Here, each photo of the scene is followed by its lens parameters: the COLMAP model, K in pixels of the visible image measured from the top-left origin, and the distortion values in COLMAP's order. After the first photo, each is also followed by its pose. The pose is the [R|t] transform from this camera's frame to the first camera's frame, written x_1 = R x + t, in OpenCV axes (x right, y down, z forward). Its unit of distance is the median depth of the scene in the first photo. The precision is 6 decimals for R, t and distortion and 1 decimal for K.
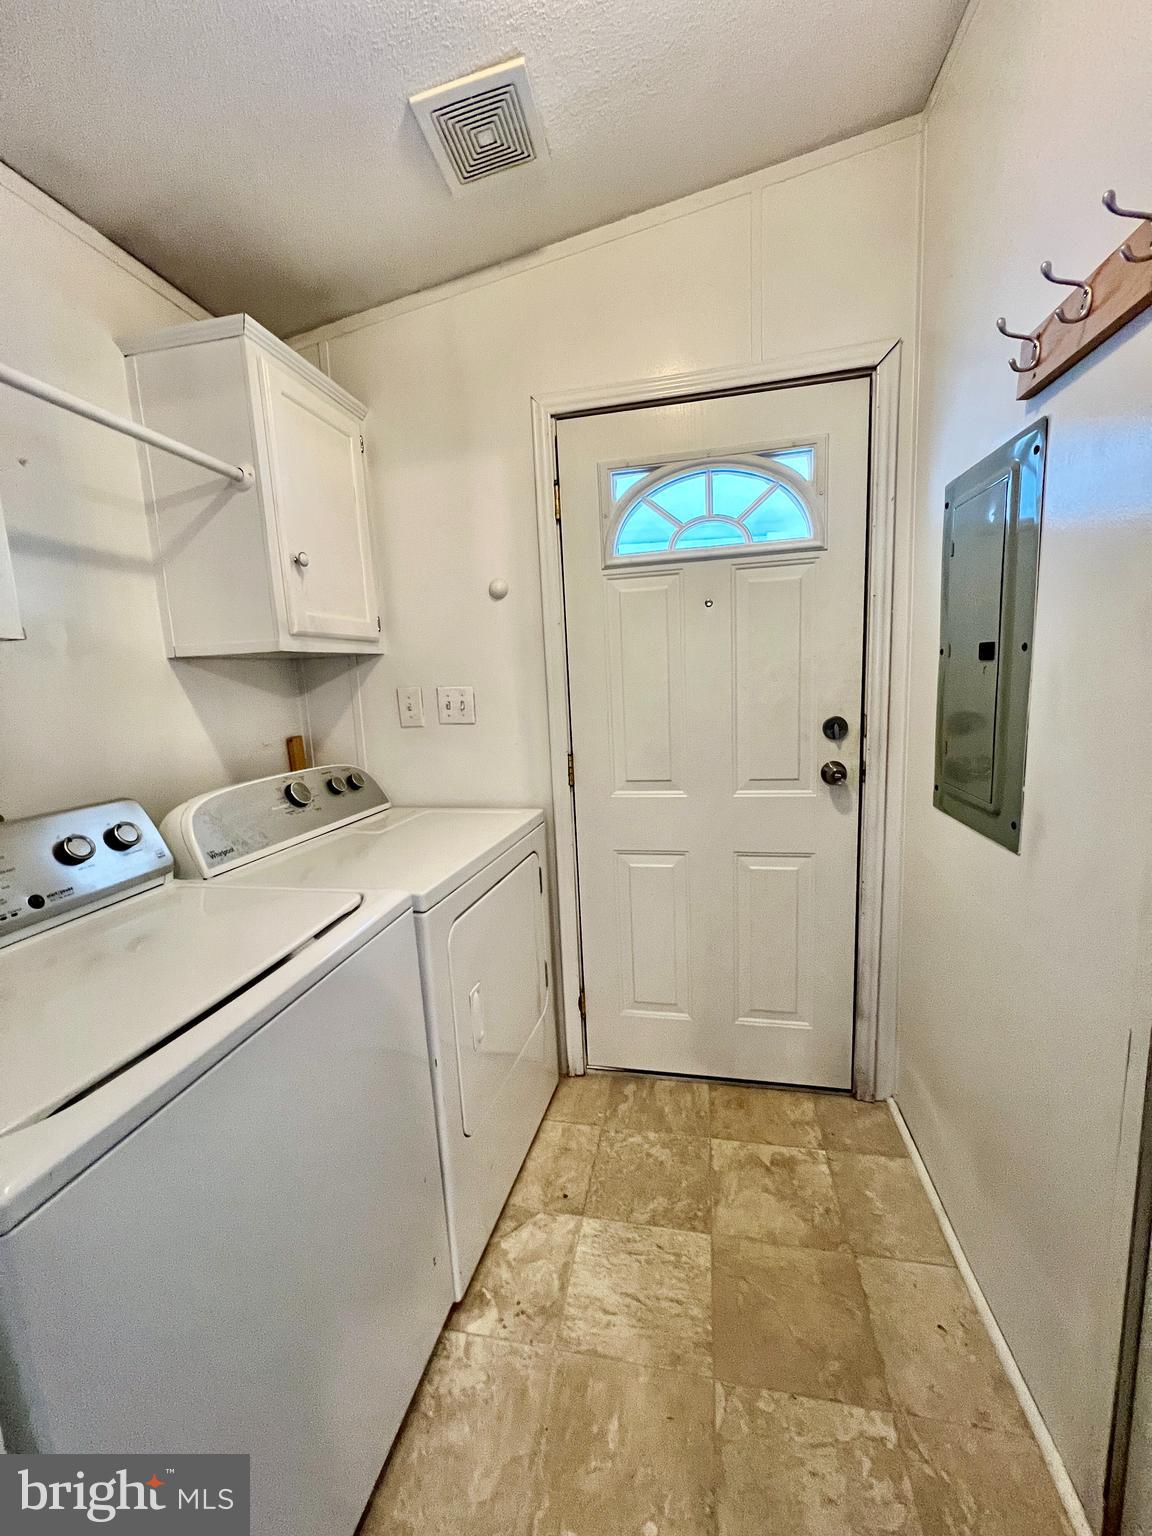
lens RADIAL K [[615.3, 0, 576.6], [0, 615.3, 770.5], [0, 0, 1]] dist [-0.001808, 0.000857]
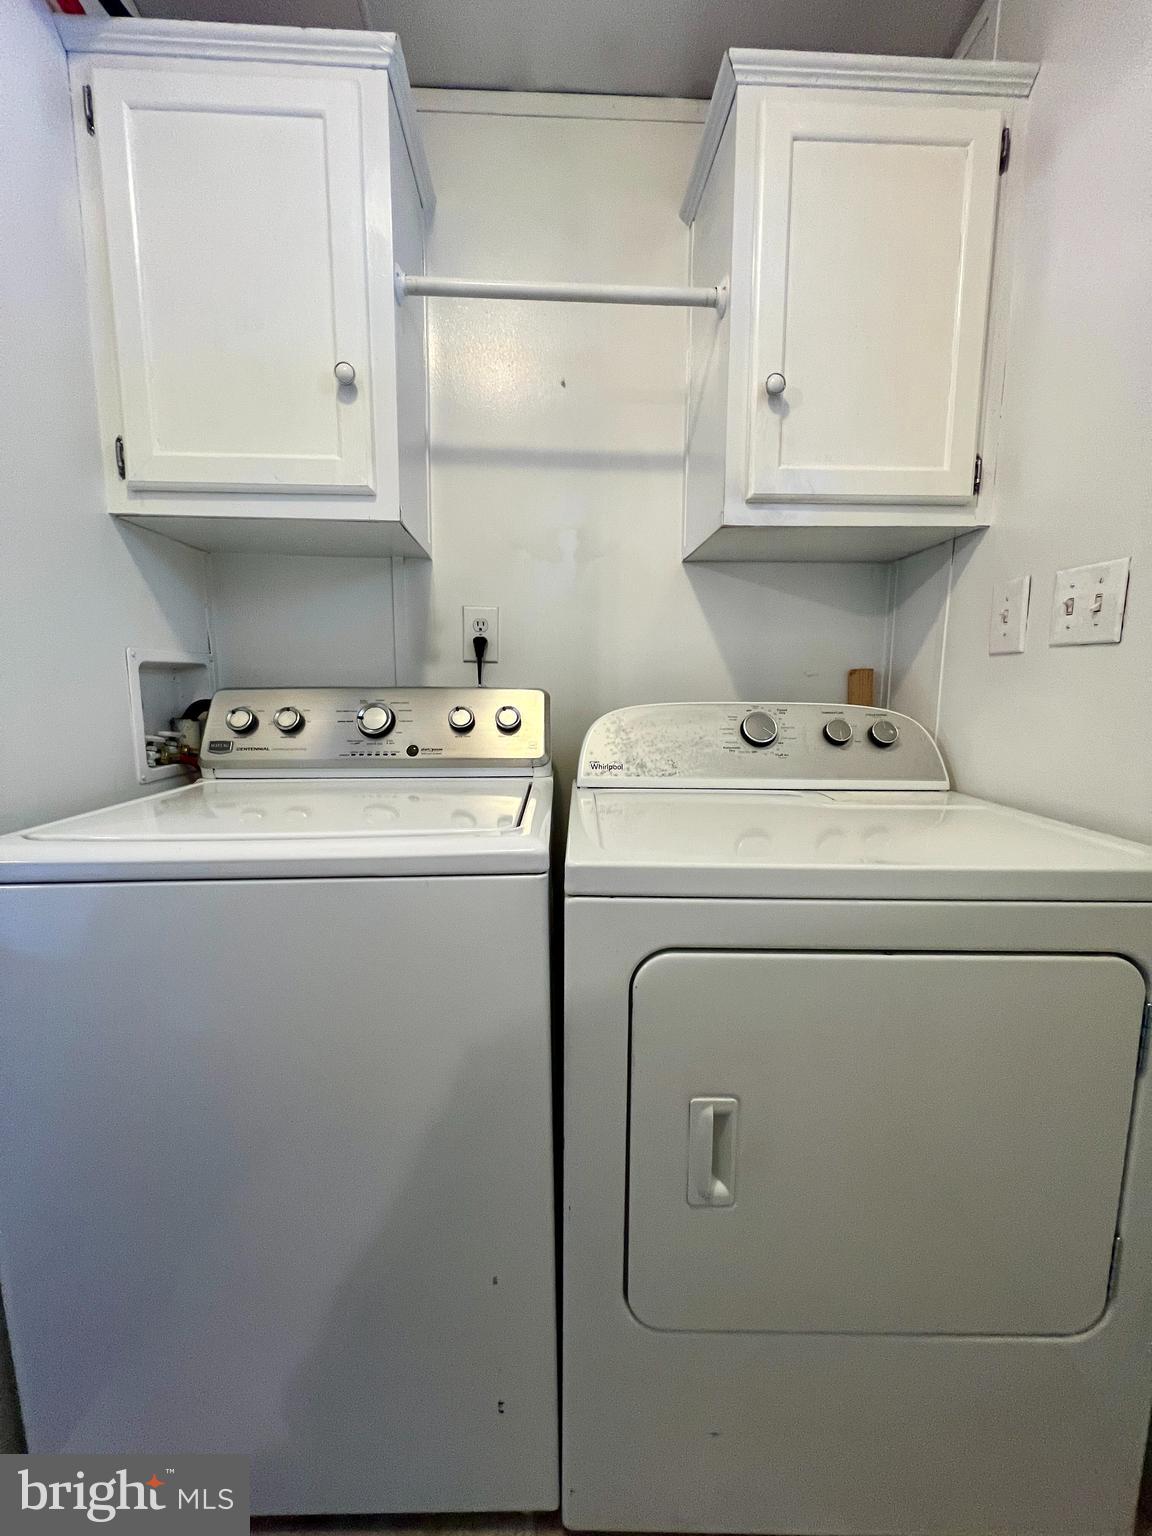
lens RADIAL K [[611.6, 0, 574.0], [0, 611.6, 770.0], [0, 0, 1]] dist [0.000057, 0.000101]
pose [[0.241213, 0.173858, -0.954772, 0.222032], [-0.160890, 0.977372, 0.137326, 0.021820], [0.957043, 0.120489, 0.263727, 0.625158]]
